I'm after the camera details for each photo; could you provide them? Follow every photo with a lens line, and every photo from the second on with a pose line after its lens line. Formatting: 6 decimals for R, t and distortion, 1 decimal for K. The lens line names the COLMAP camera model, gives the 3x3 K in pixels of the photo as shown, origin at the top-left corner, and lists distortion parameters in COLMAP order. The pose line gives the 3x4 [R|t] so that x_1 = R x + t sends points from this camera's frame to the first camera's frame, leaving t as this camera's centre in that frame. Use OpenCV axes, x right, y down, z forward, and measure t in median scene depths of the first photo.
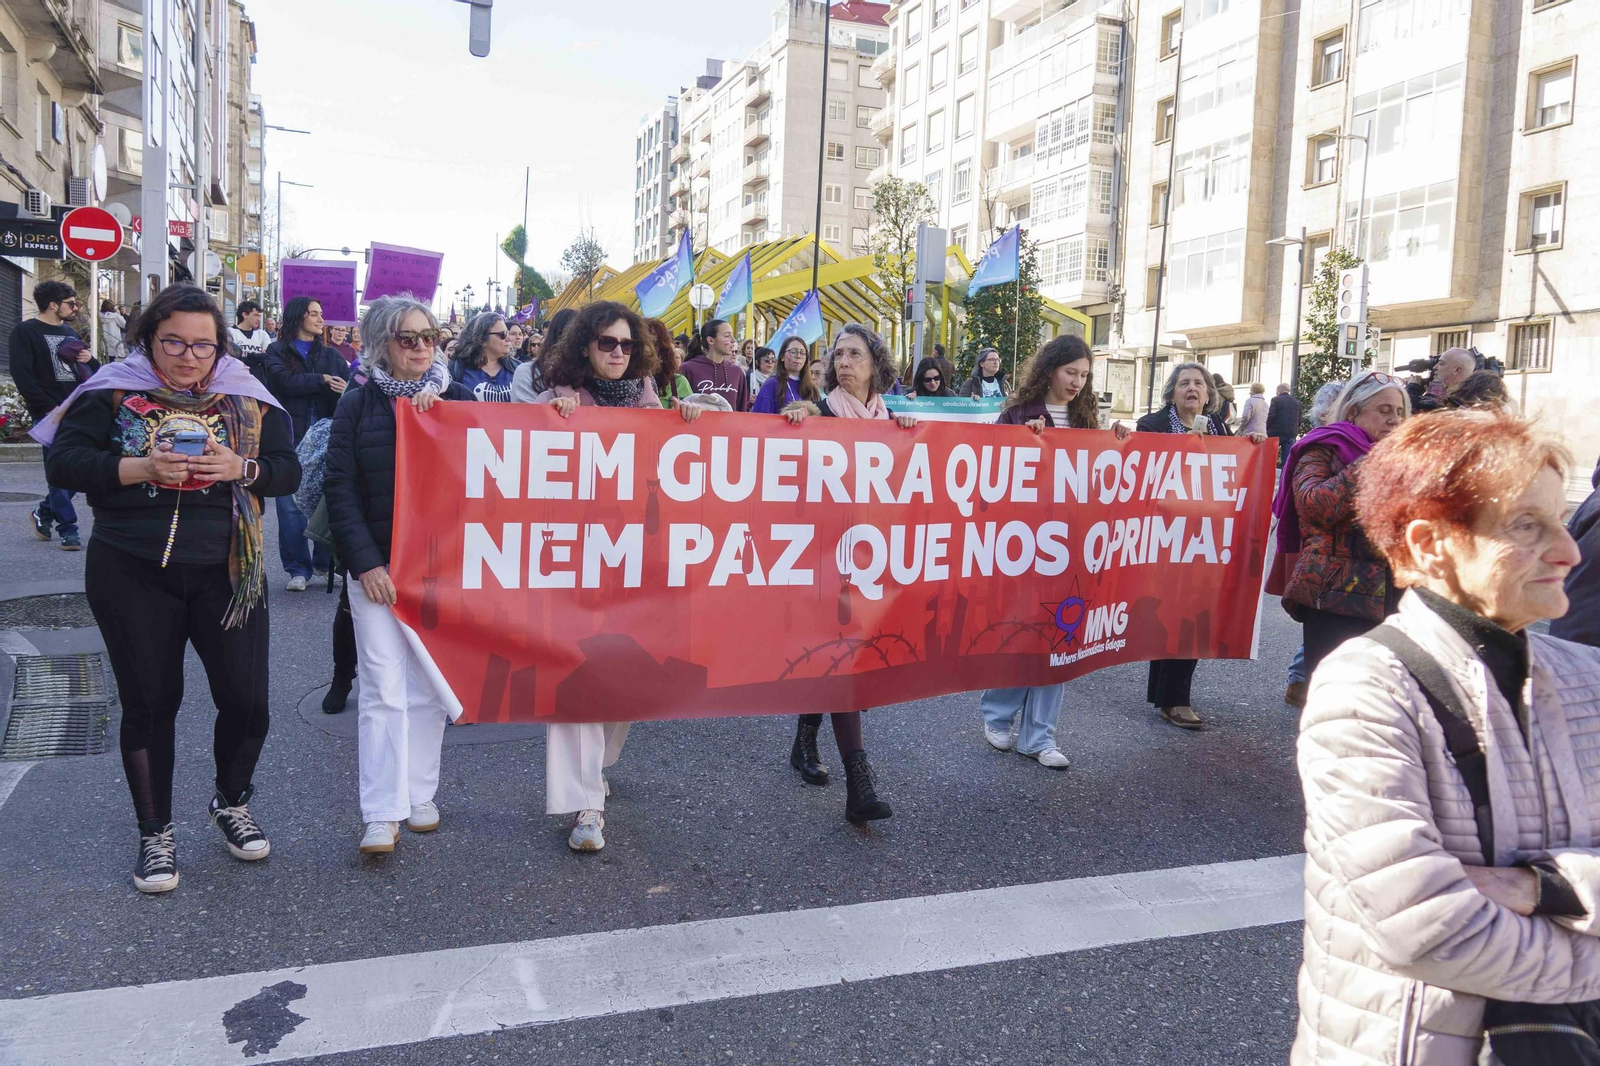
lens RADIAL K [[1251.1, 0, 800.0], [0, 1251.1, 533.0], [0, 0, 1]] dist [0.017561, -0.006028]
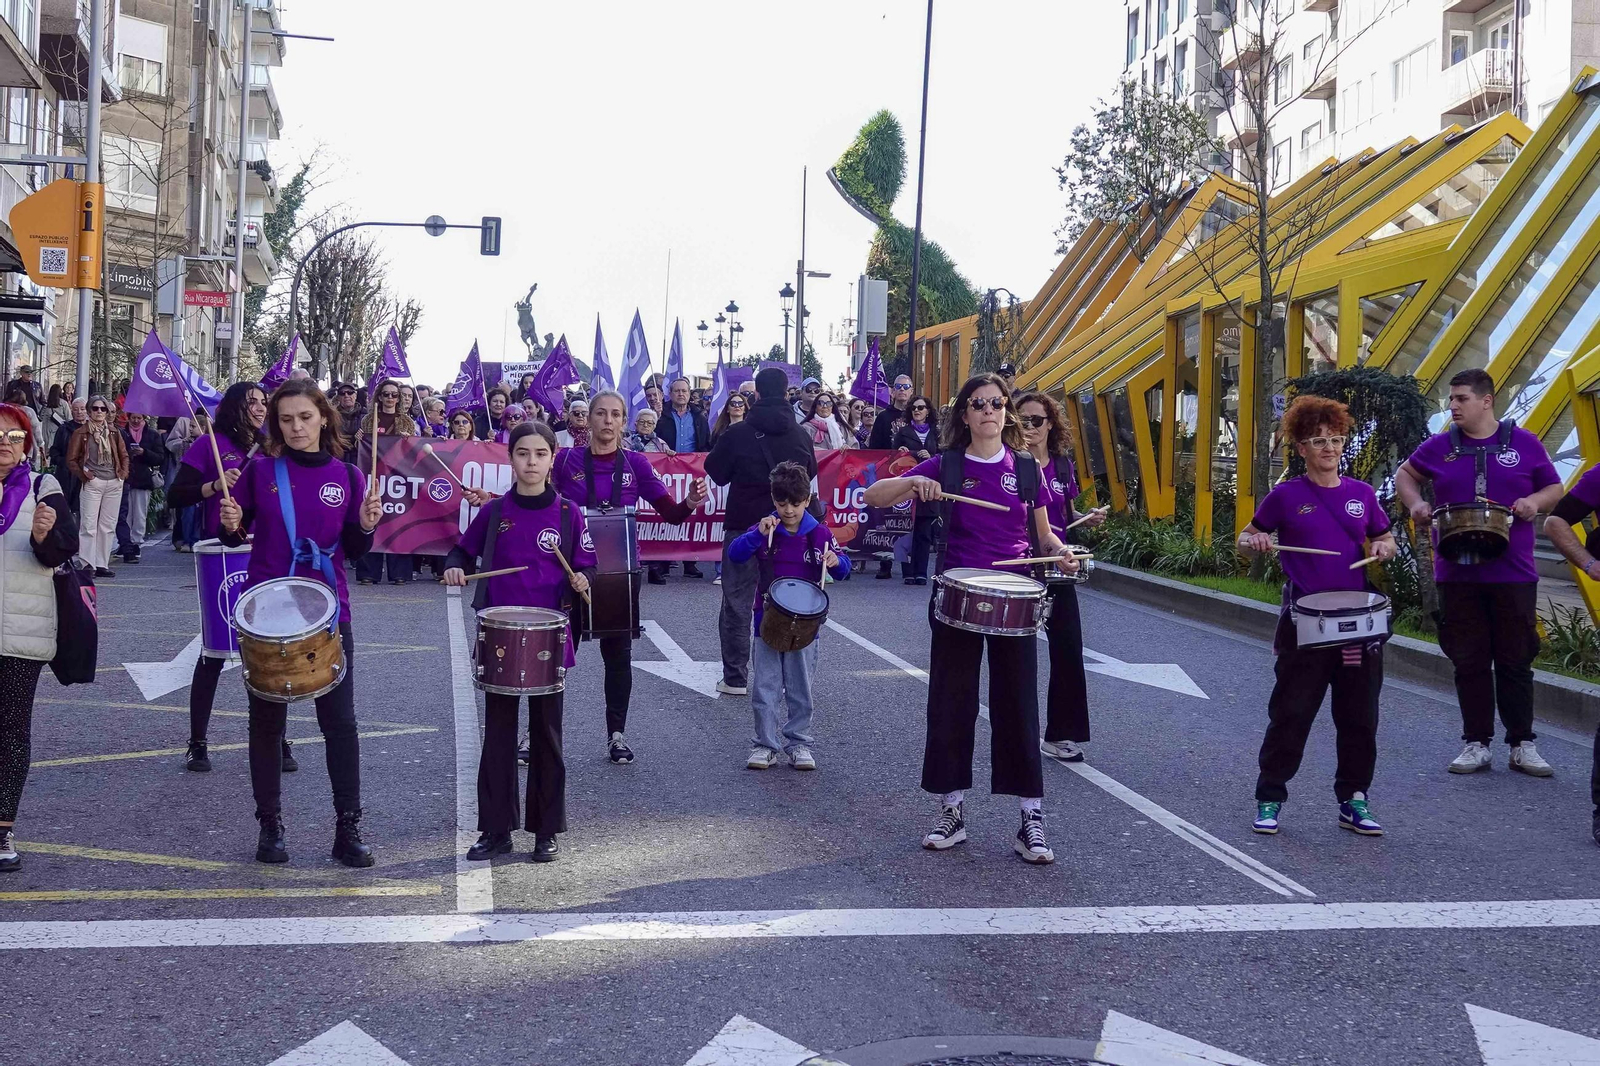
lens RADIAL K [[2597.9, 0, 800.0], [0, 2597.9, 533.0], [0, 0, 1]] dist [0.039352, 0.058434]
pose [[0.974678, -0.017598, -0.222921, -0.084754], [-0.007139, 0.993942, -0.109675, -0.048294], [0.223501, 0.108489, 0.968647, 0.298937]]
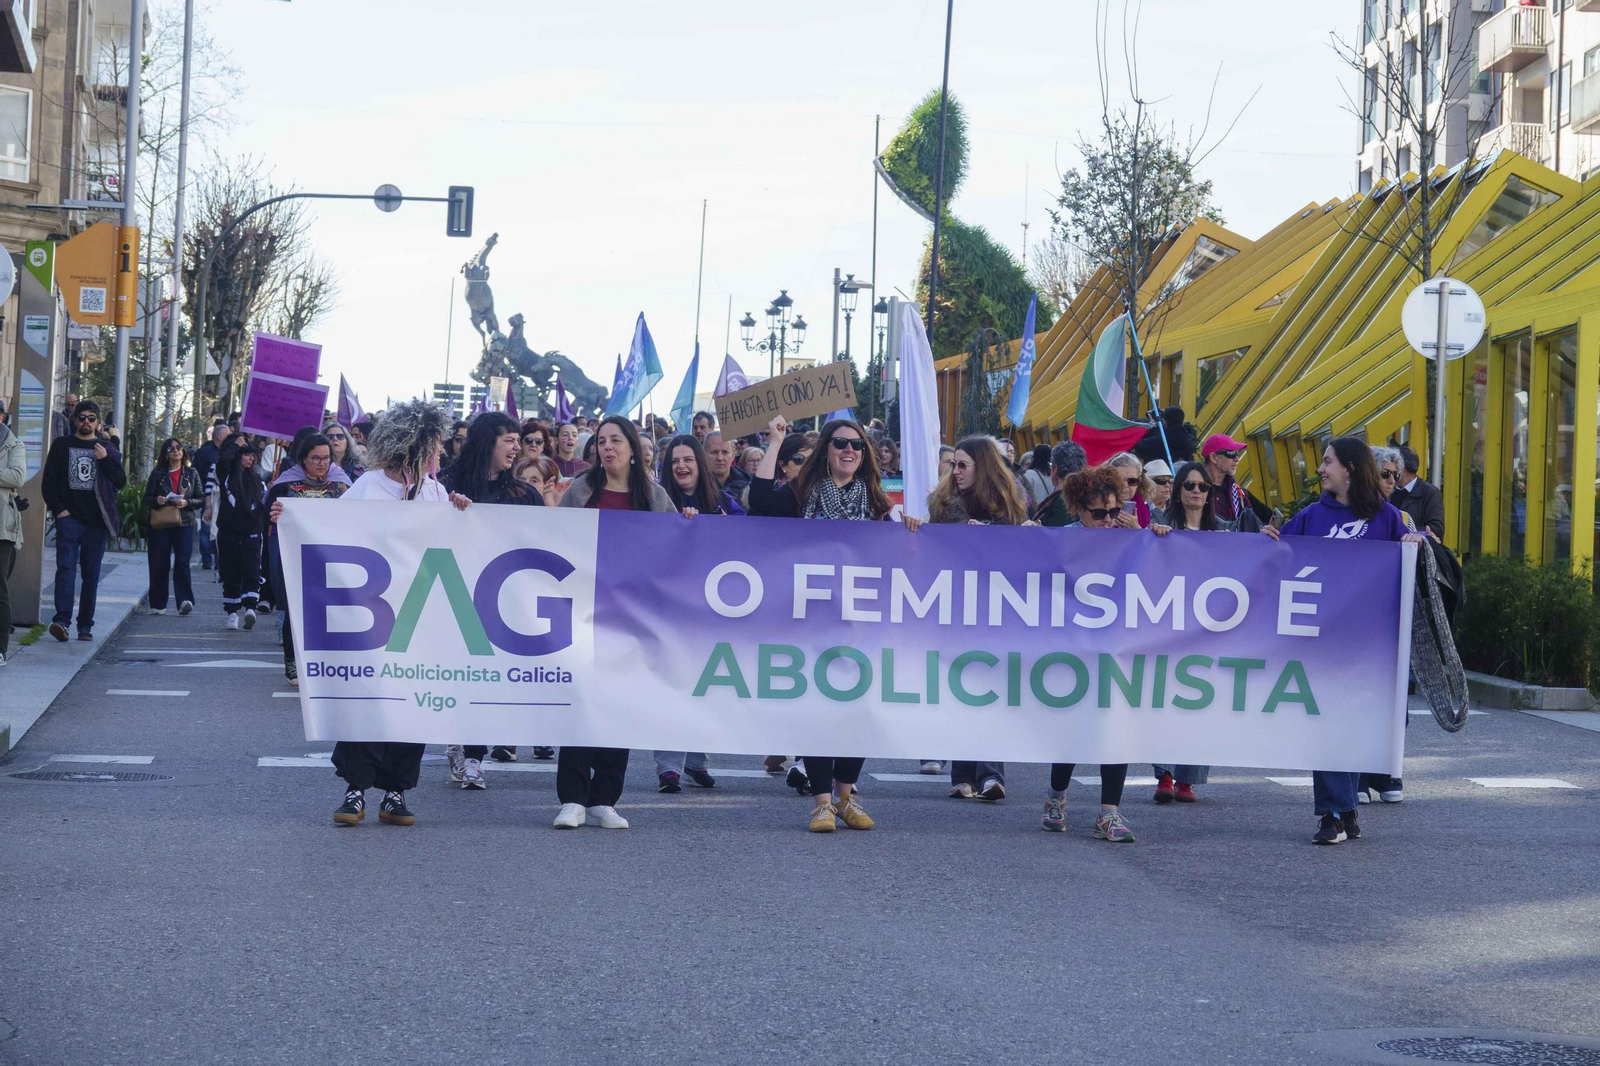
lens RADIAL K [[4720.5, 0, 800.0], [0, 4720.5, 533.0], [0, 0, 1]] dist [-0.000269, 0.137010]
pose [[0.966821, -0.018579, -0.254777, 0.026340], [-0.016957, 0.990484, -0.136578, 0.010305], [0.254890, 0.136367, 0.957306, -0.060865]]
